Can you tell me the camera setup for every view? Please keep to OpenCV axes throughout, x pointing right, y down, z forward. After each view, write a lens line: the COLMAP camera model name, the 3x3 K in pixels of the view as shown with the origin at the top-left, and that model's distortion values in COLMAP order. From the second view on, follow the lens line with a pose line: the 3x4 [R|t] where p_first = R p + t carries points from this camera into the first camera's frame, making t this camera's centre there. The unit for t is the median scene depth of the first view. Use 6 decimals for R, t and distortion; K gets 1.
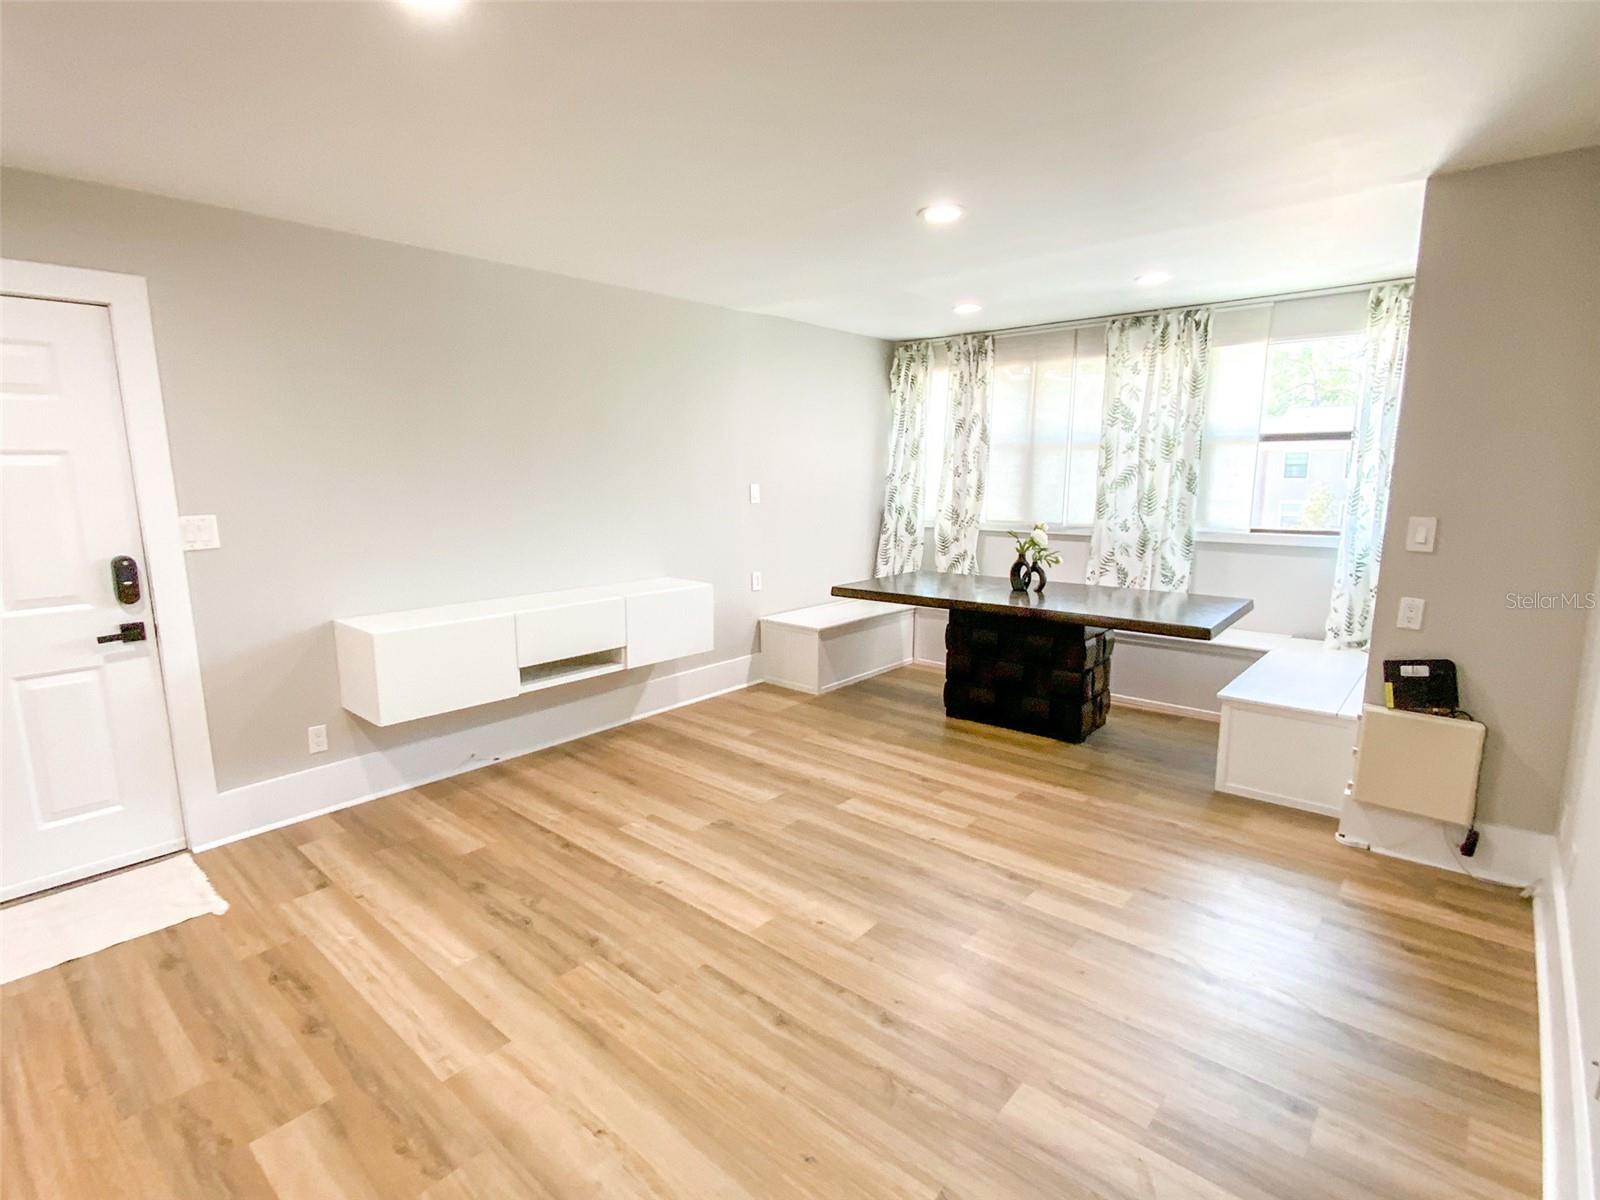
lens RADIAL K [[781.0, 0, 798.8], [0, 781.0, 606.6], [0, 0, 1]] dist [0.036857, -0.028420]
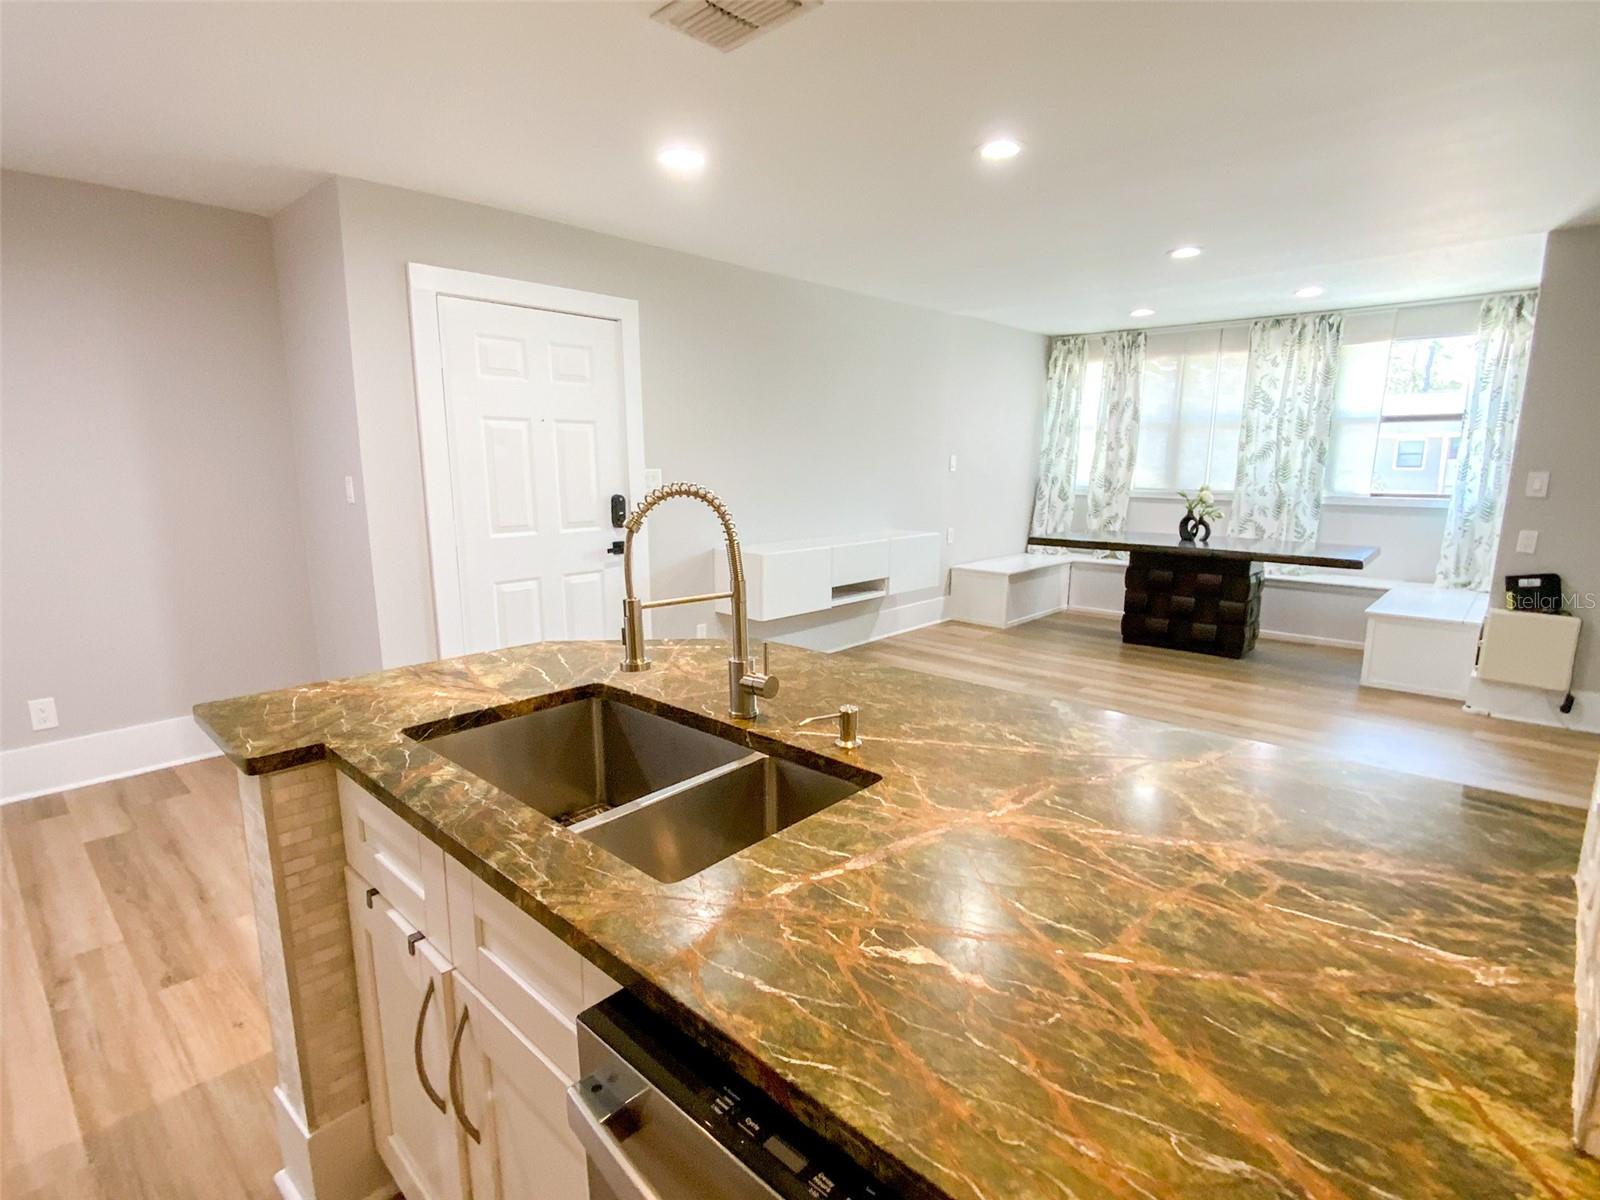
lens RADIAL K [[793.7, 0, 802.8], [0, 793.7, 605.6], [0, 0, 1]] dist [0.006911, -0.000700]
pose [[0.999601, 0.011080, -0.025978, -0.278844], [-0.010730, 0.999850, 0.013564, 0.068947], [0.026125, -0.013280, 0.999570, -0.265411]]
